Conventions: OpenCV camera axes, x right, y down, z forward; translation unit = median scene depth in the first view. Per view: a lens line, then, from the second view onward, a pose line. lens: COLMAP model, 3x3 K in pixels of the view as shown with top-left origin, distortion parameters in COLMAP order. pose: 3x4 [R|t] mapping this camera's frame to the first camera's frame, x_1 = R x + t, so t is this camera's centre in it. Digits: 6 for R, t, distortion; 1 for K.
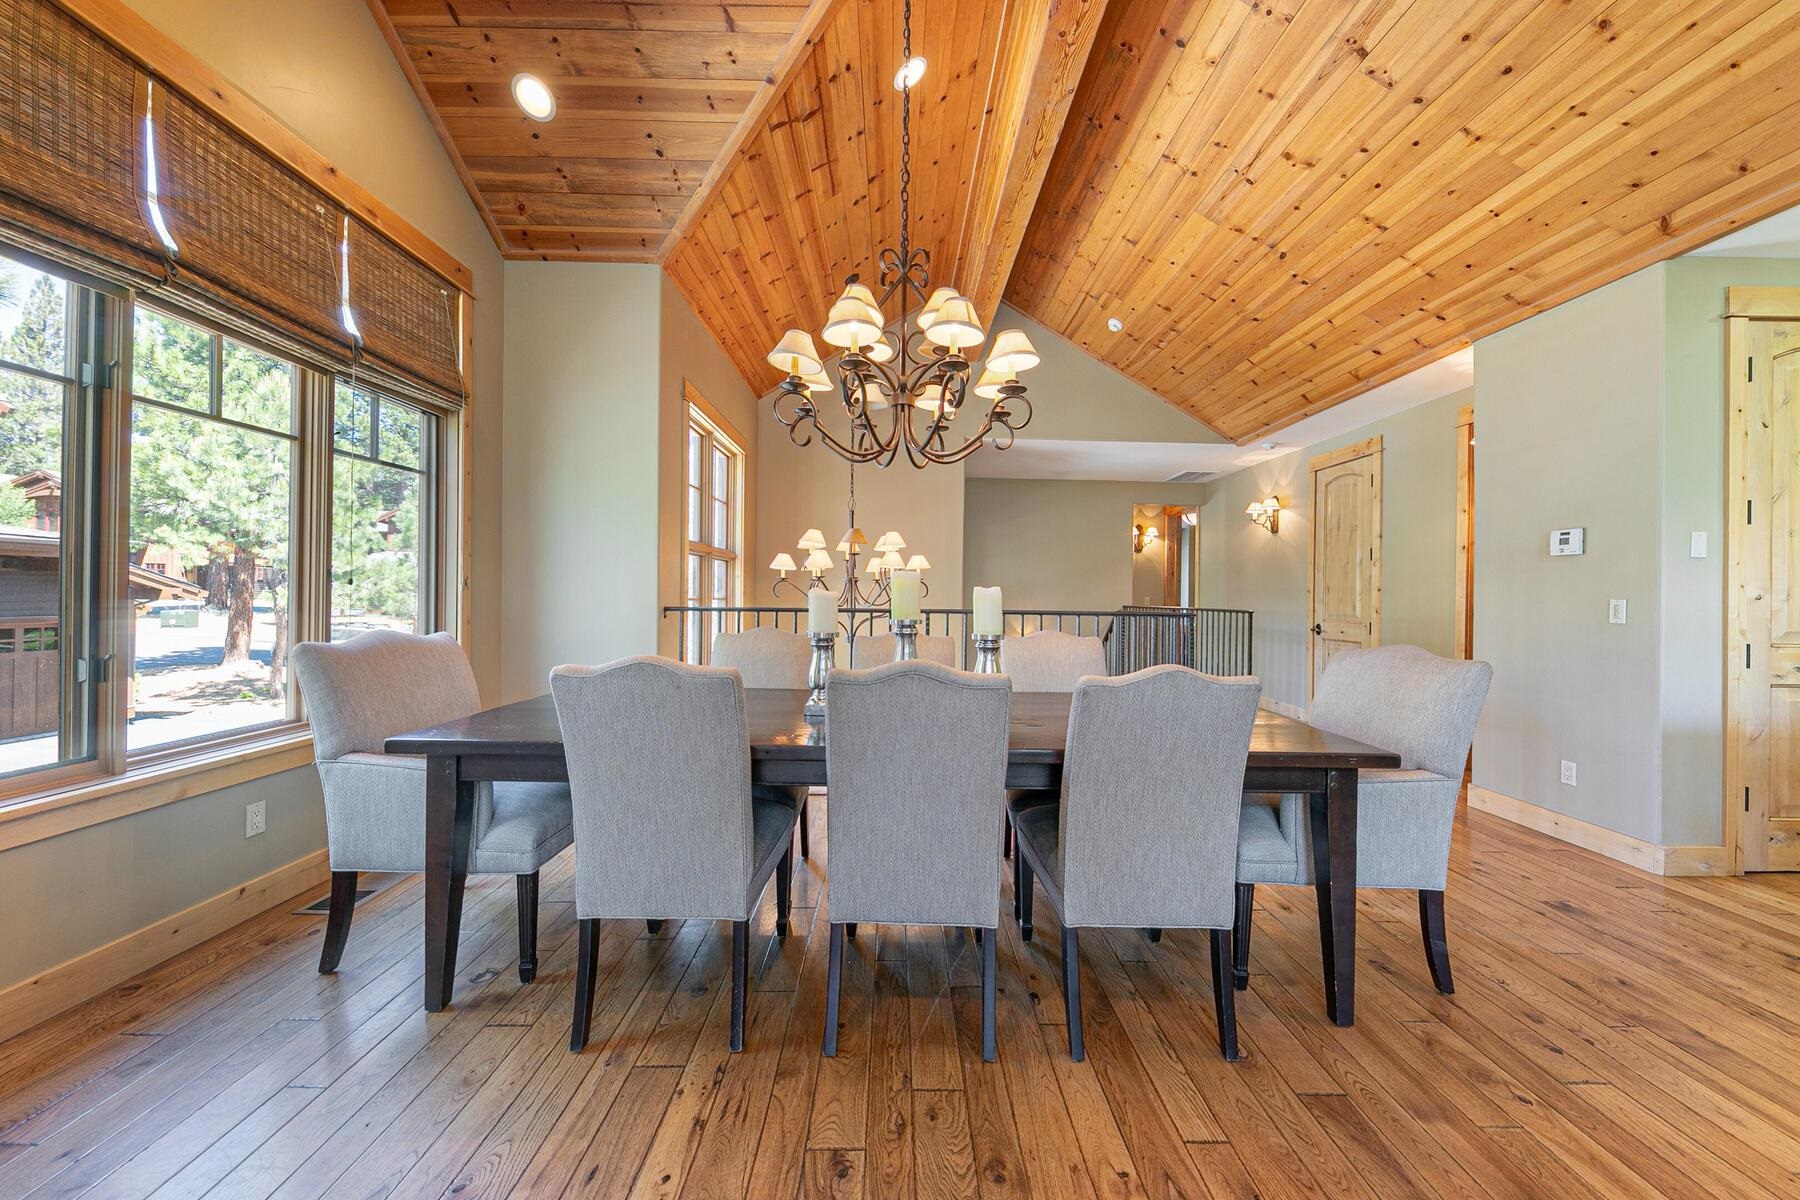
lens RADIAL K [[643.8, 0, 905.6], [0, 643.8, 591.0], [0, 0, 1]] dist [0.000974, -0.000452]
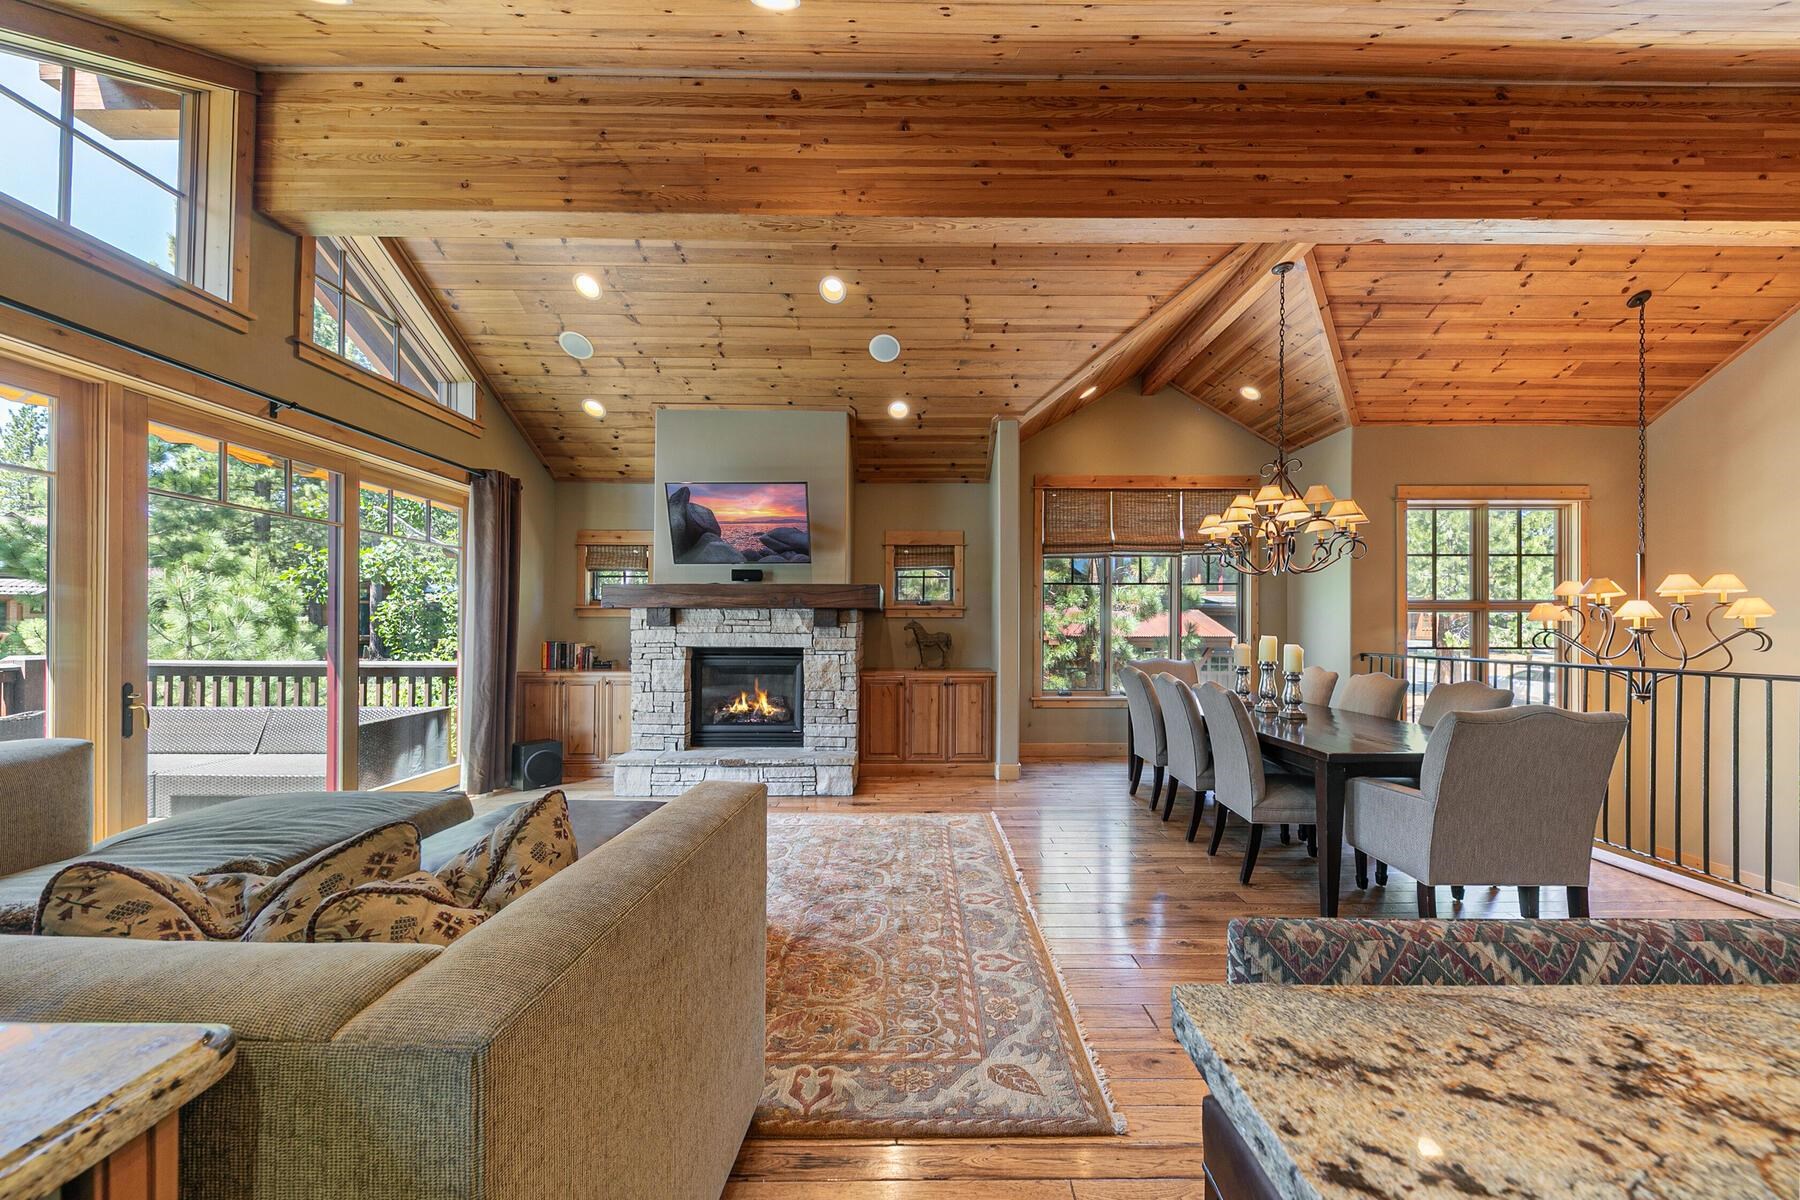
lens RADIAL K [[618.2, 0, 915.8], [0, 618.2, 634.9], [0, 0, 1]] dist [-0.000890, -0.000975]
pose [[-0.010141, -0.000870, -0.999948, 1.399759], [0.007396, 0.999972, -0.000945, -0.028480], [0.999921, -0.007405, -0.010134, -0.010348]]
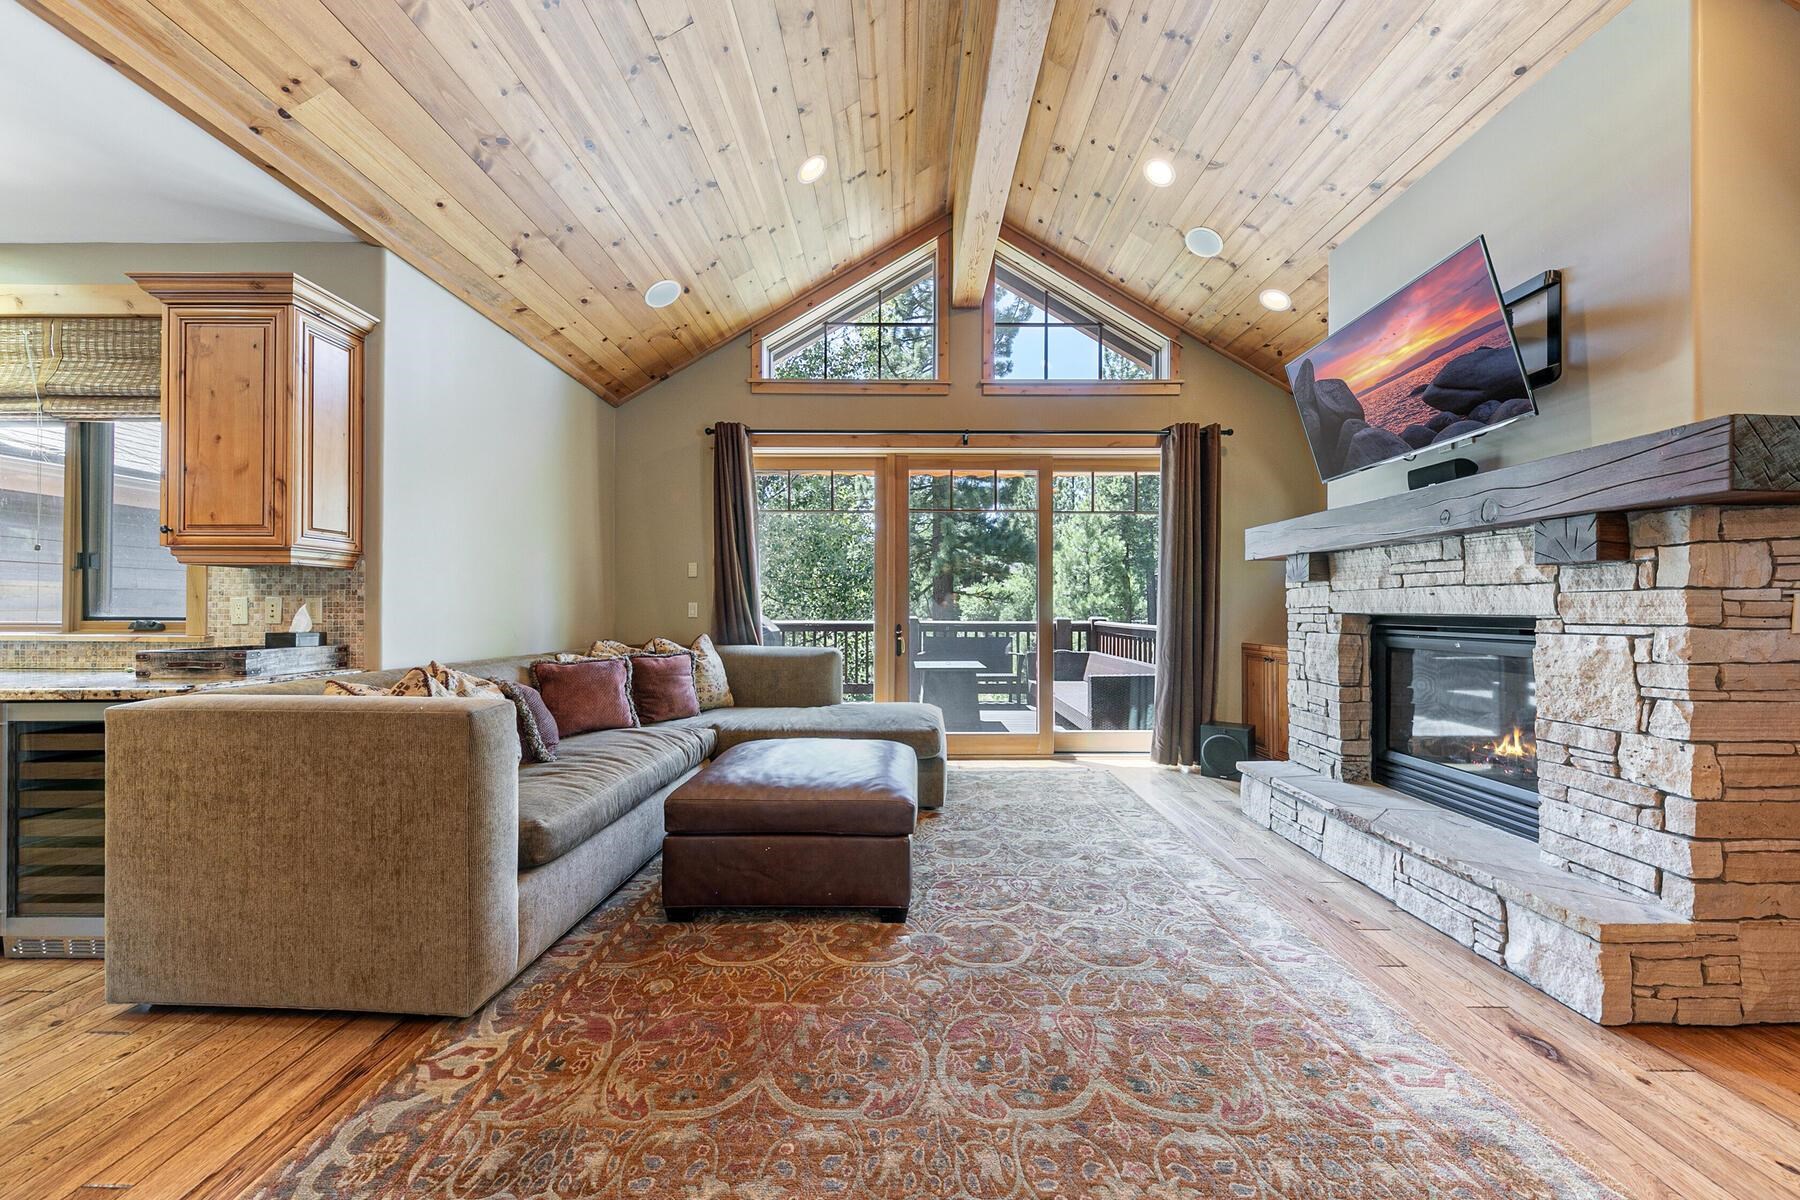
lens RADIAL K [[618.2, 0, 906.4], [0, 618.2, 610.6], [0, 0, 1]] dist [-0.000890, -0.000975]
pose [[-0.999651, -0.013691, 0.022599, 0.382059], [-0.013889, 0.999866, -0.008633, 0.014082], [-0.022477, -0.008944, -0.999707, 0.422672]]
